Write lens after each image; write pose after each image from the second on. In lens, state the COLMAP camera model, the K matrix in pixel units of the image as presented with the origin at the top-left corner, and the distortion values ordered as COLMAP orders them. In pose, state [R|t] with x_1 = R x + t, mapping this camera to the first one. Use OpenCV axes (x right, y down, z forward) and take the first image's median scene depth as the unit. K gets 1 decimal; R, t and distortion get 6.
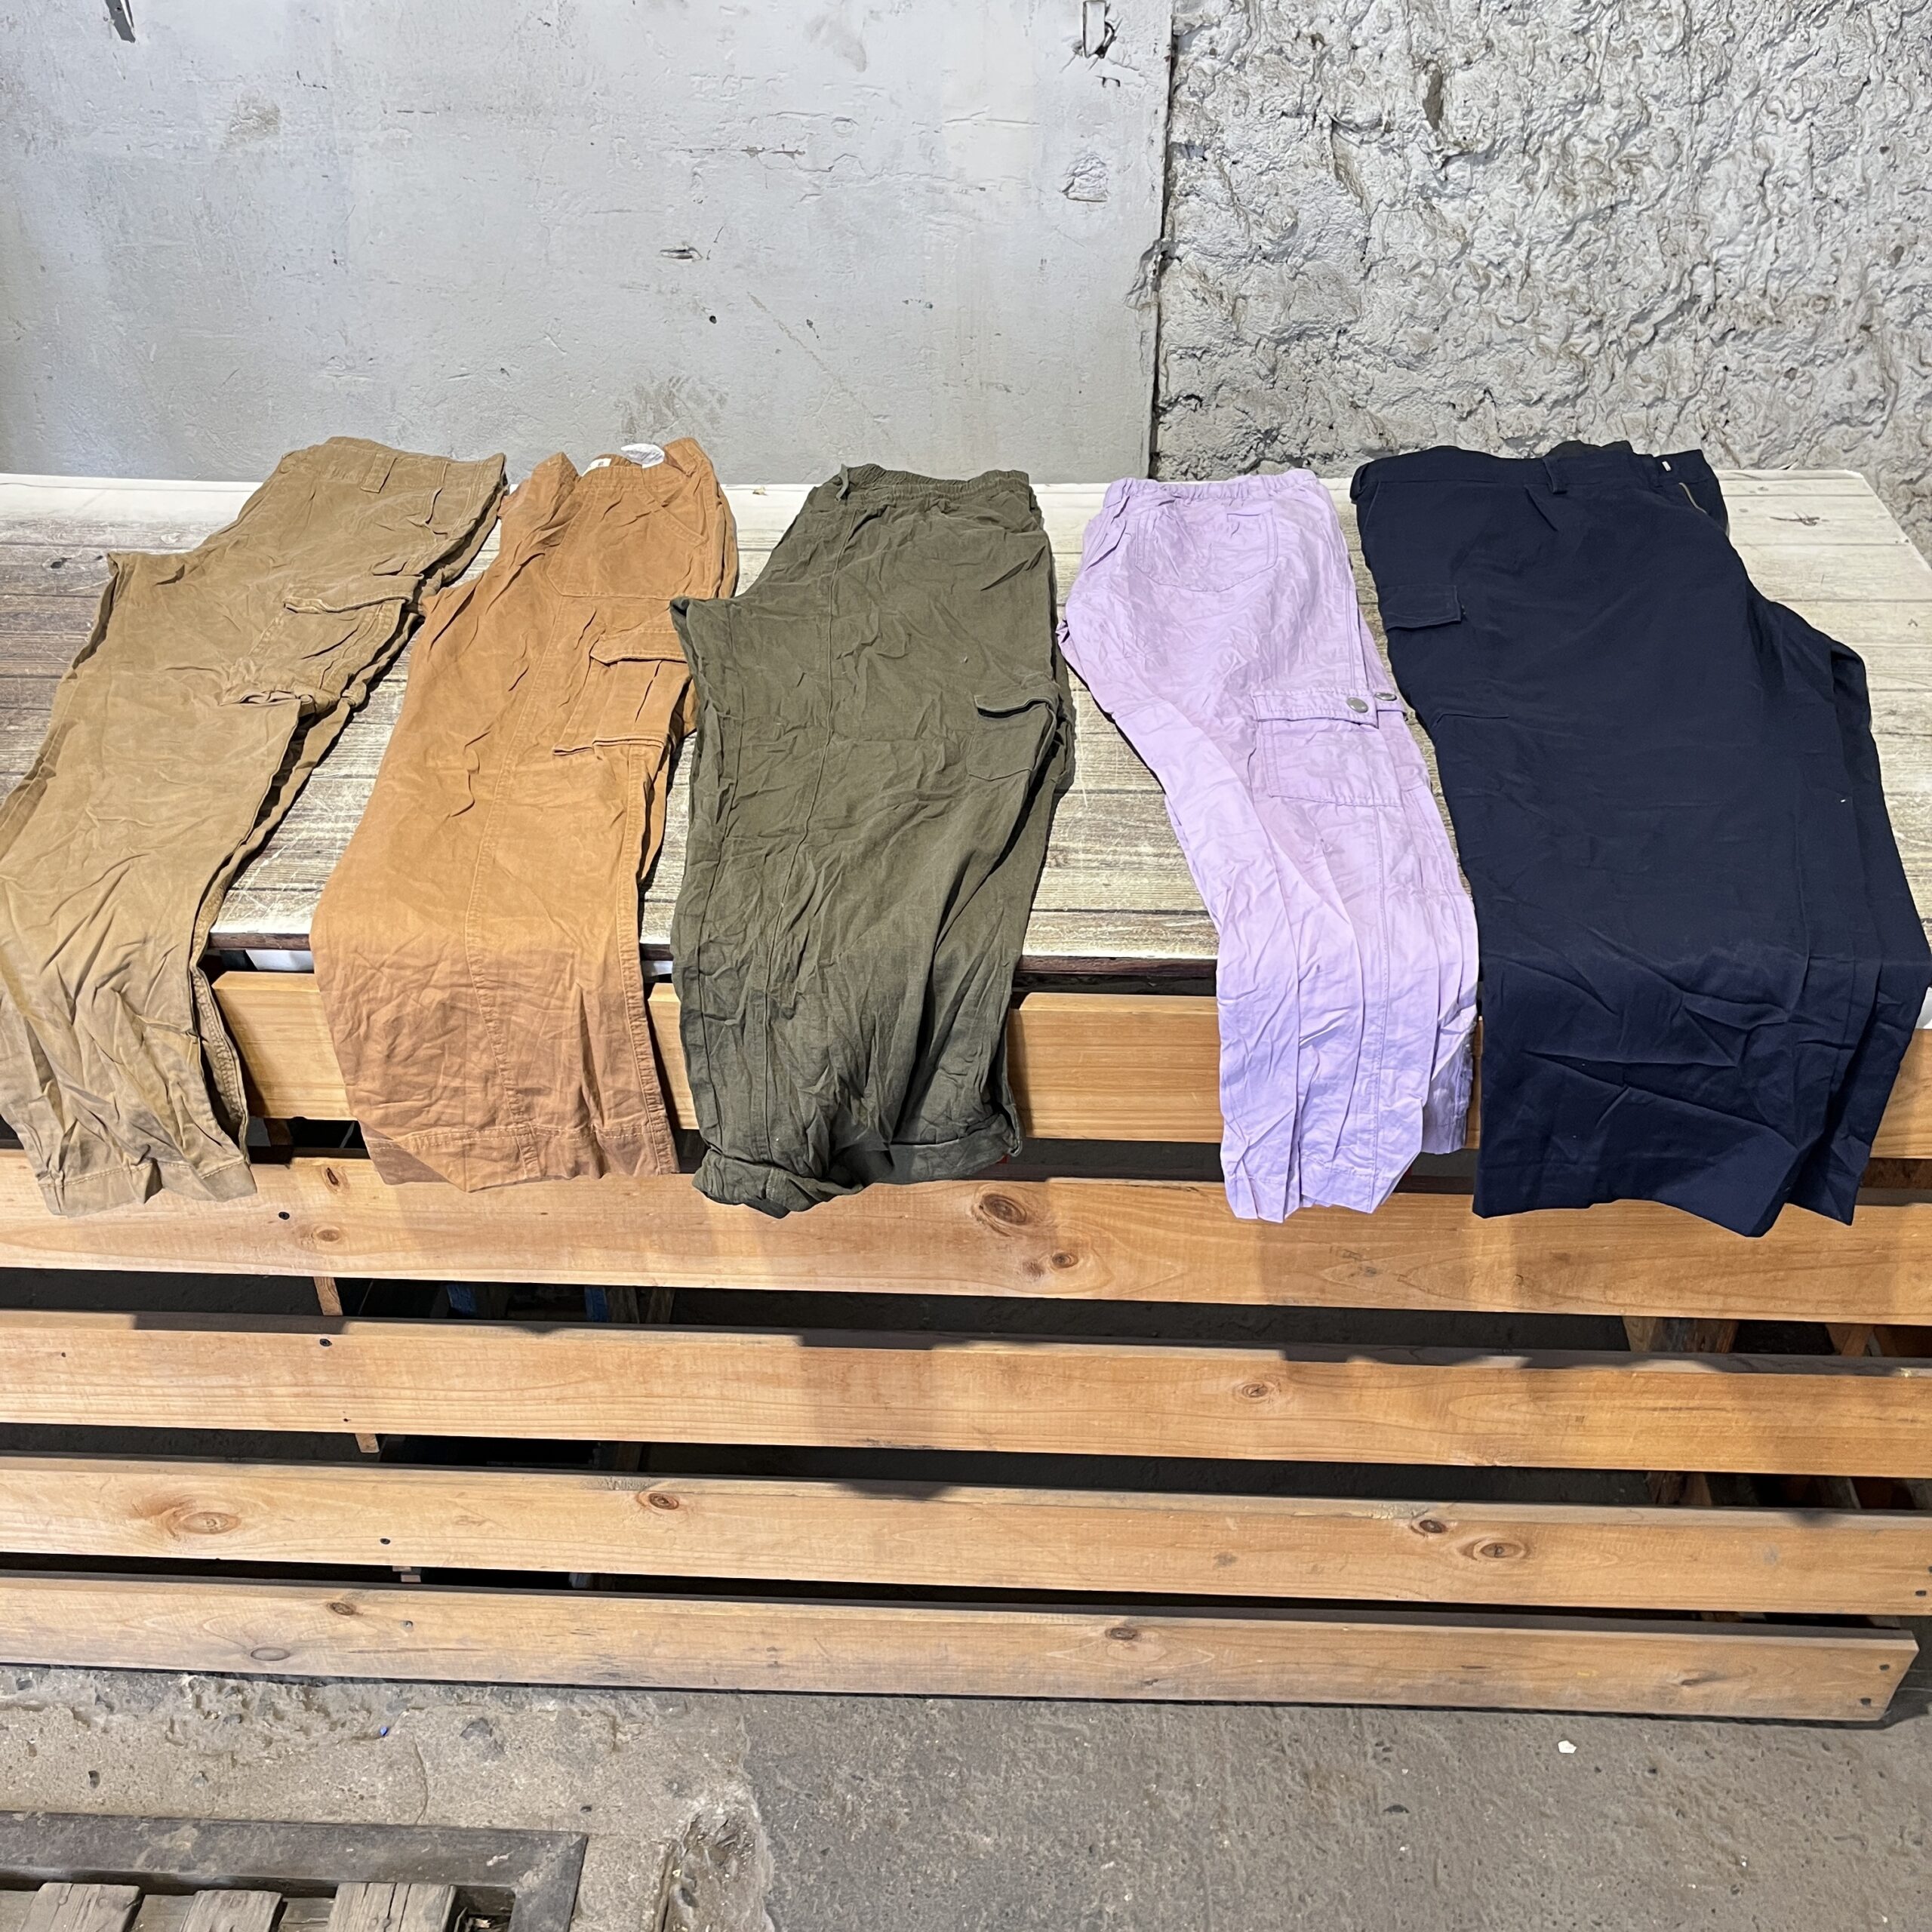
lens RADIAL K [[1975.3, 0, 950.2], [0, 1975.3, 975.3], [0, 0, 1]] dist [0.024455, 0.000000]
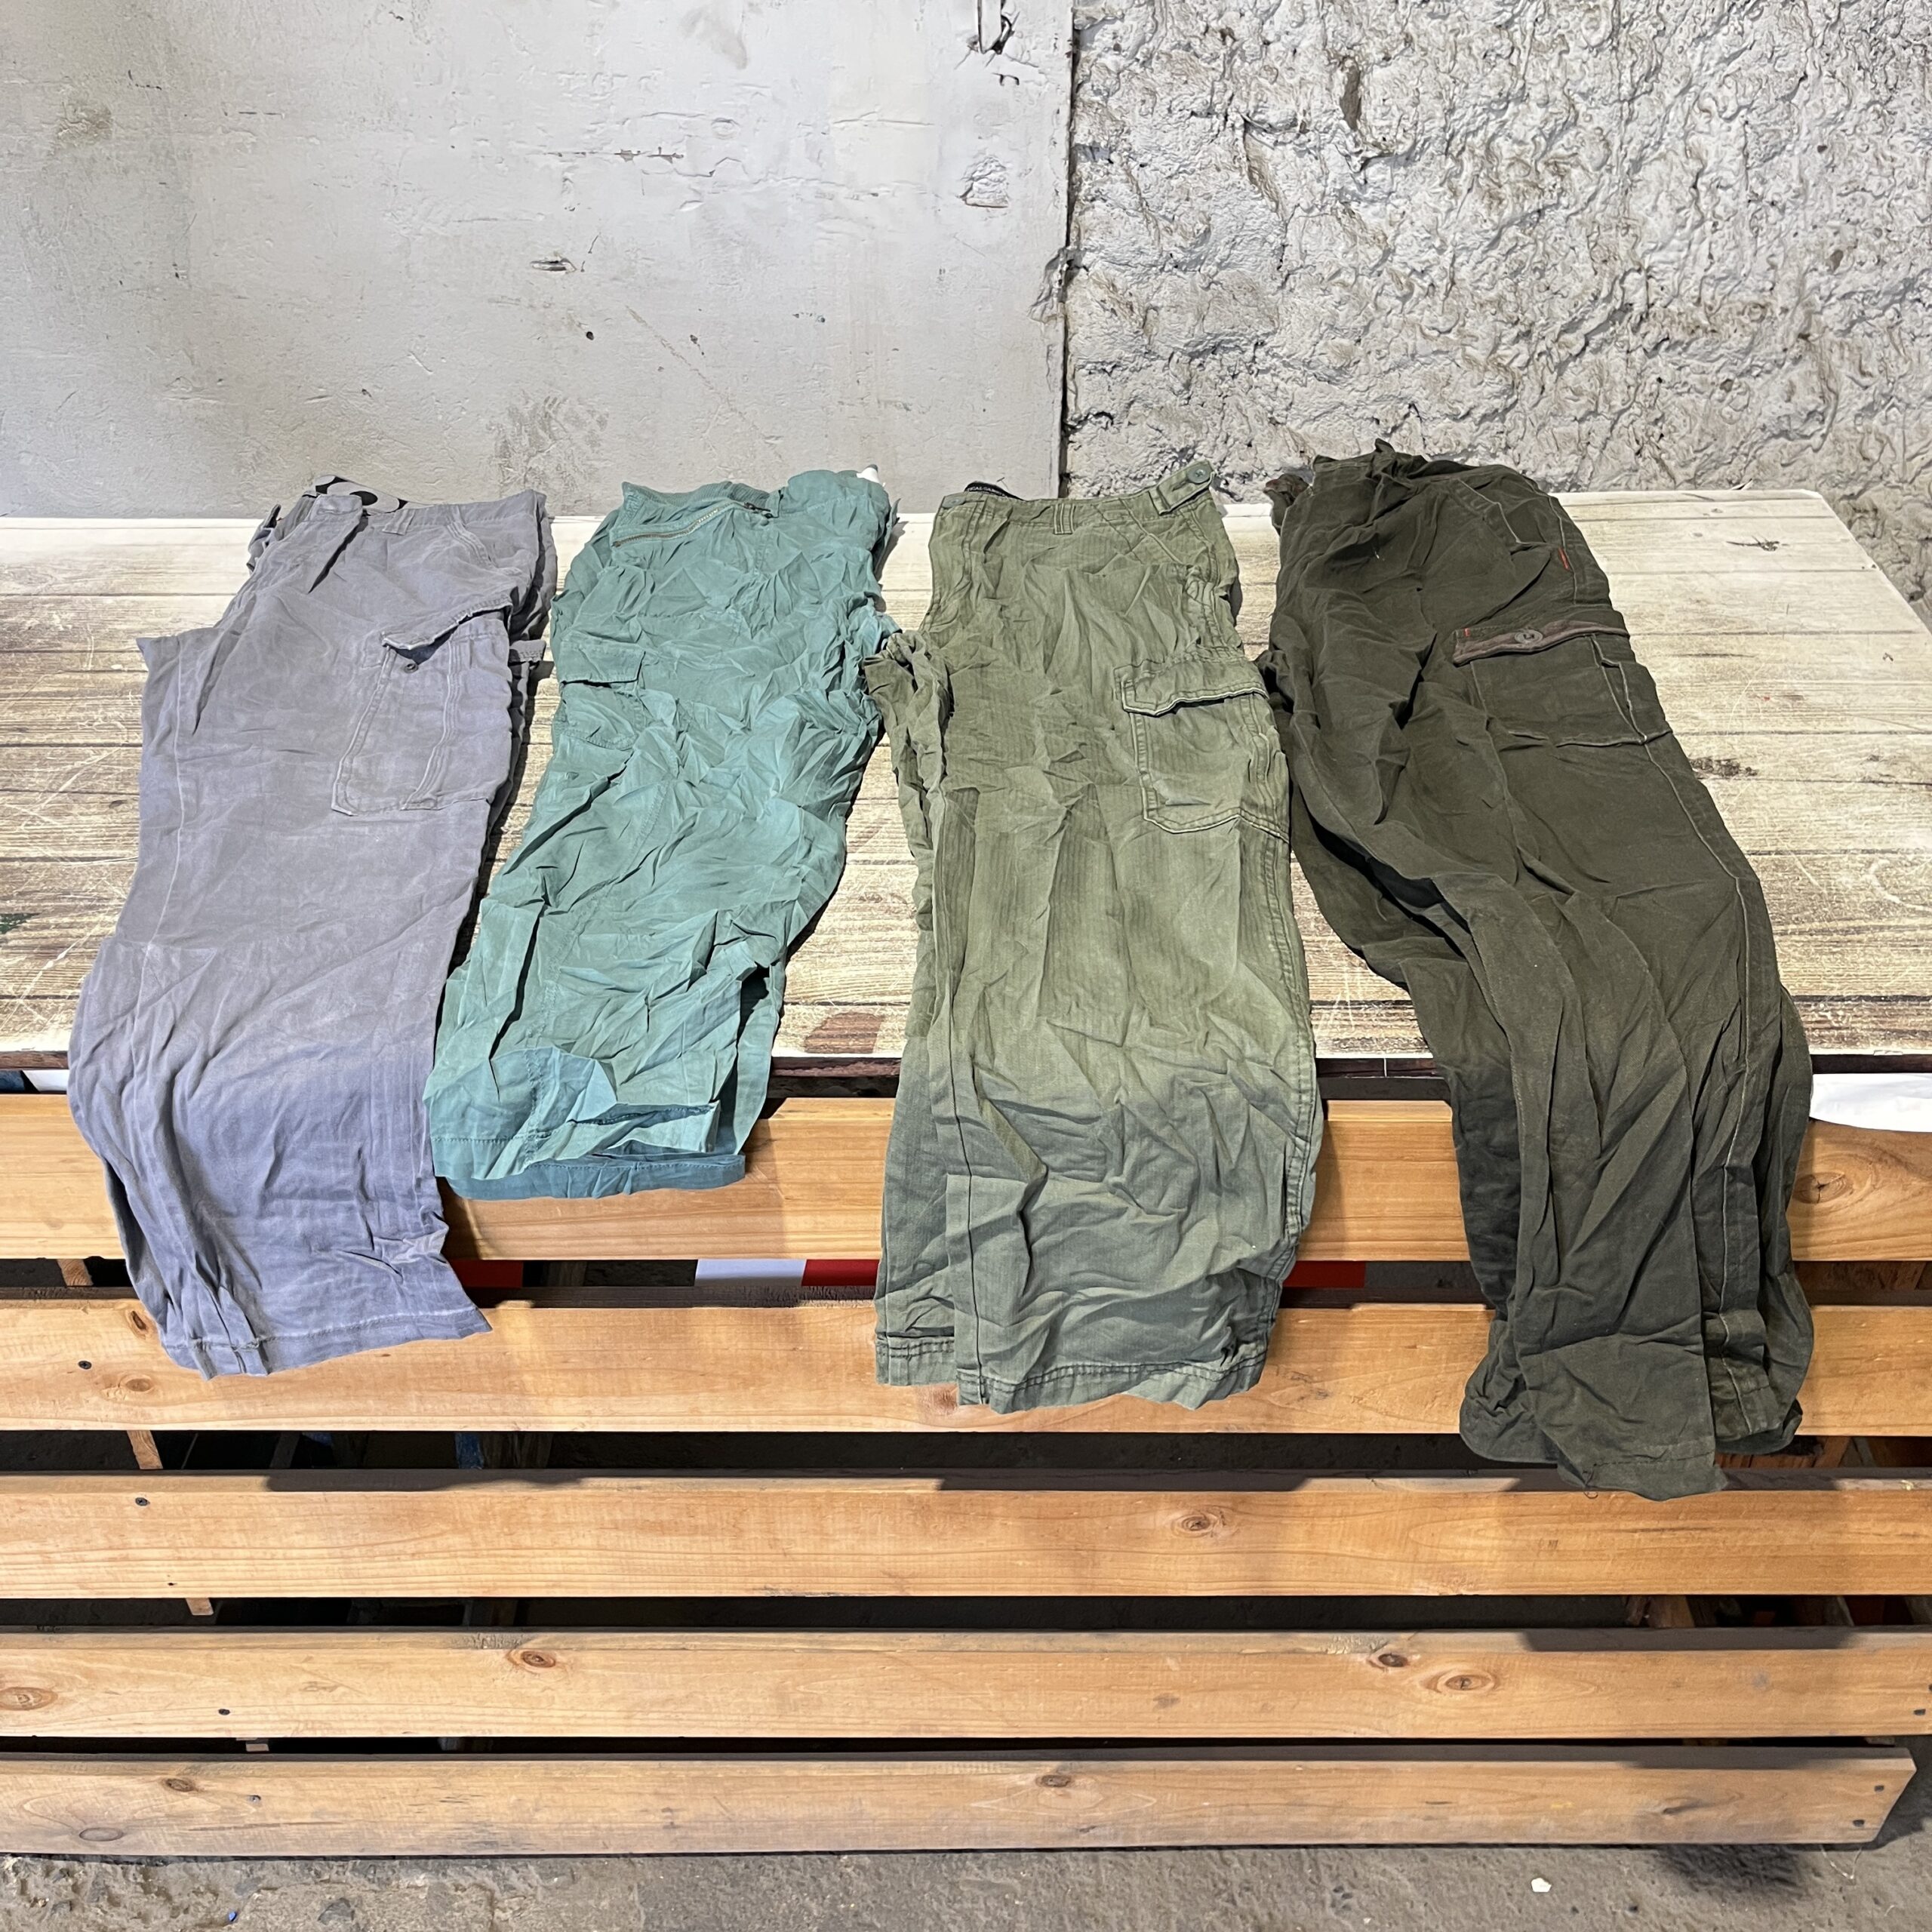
lens RADIAL K [[1975.3, 0, 953.3], [0, 1975.3, 981.2], [0, 0, 1]] dist [0.024455, 0.000000]
pose [[0.998979, -0.020271, 0.040367, 0.007959], [0.020415, 0.999787, -0.003164, -0.021827], [-0.040294, 0.003985, 0.999180, 0.065494]]
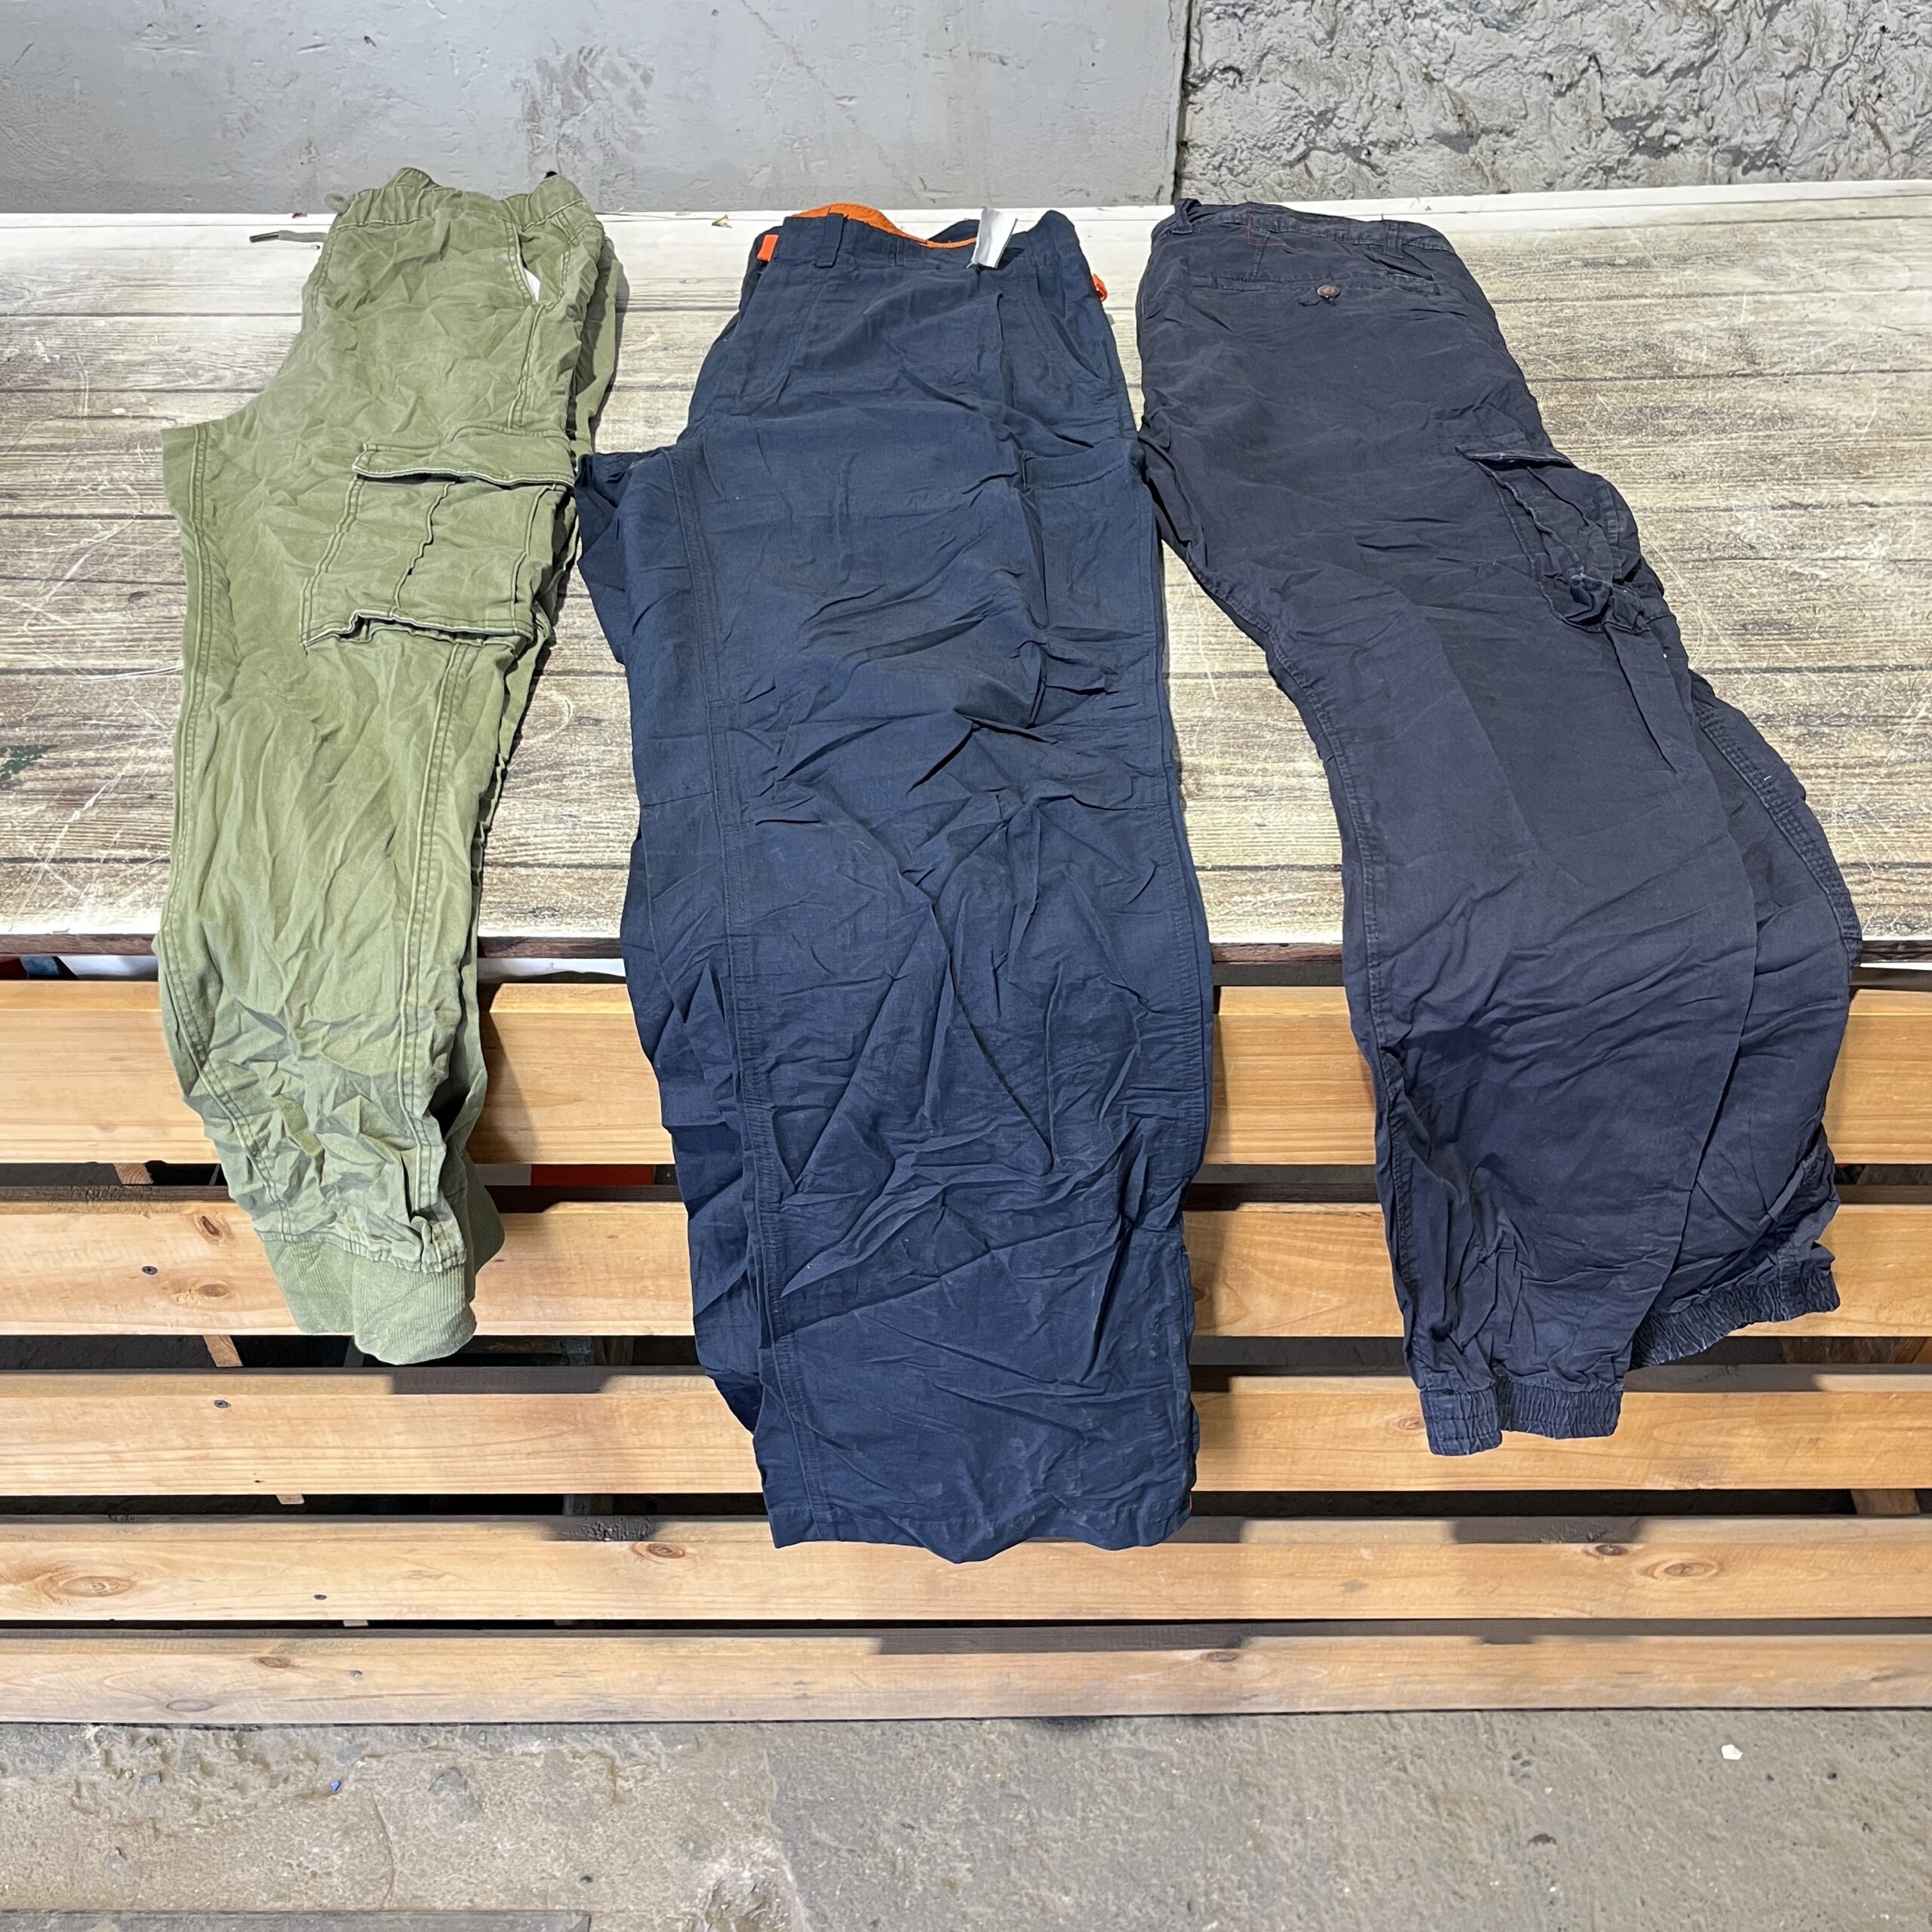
lens RADIAL K [[1975.3, 0, 963.0], [0, 1975.3, 981.5], [0, 0, 1]] dist [0.024455, 0.000000]
pose [[0.998742, -0.027991, 0.041605, -0.033715], [0.021086, 0.987215, 0.157993, -0.058213], [-0.045495, -0.156917, 0.986563, 0.155184]]
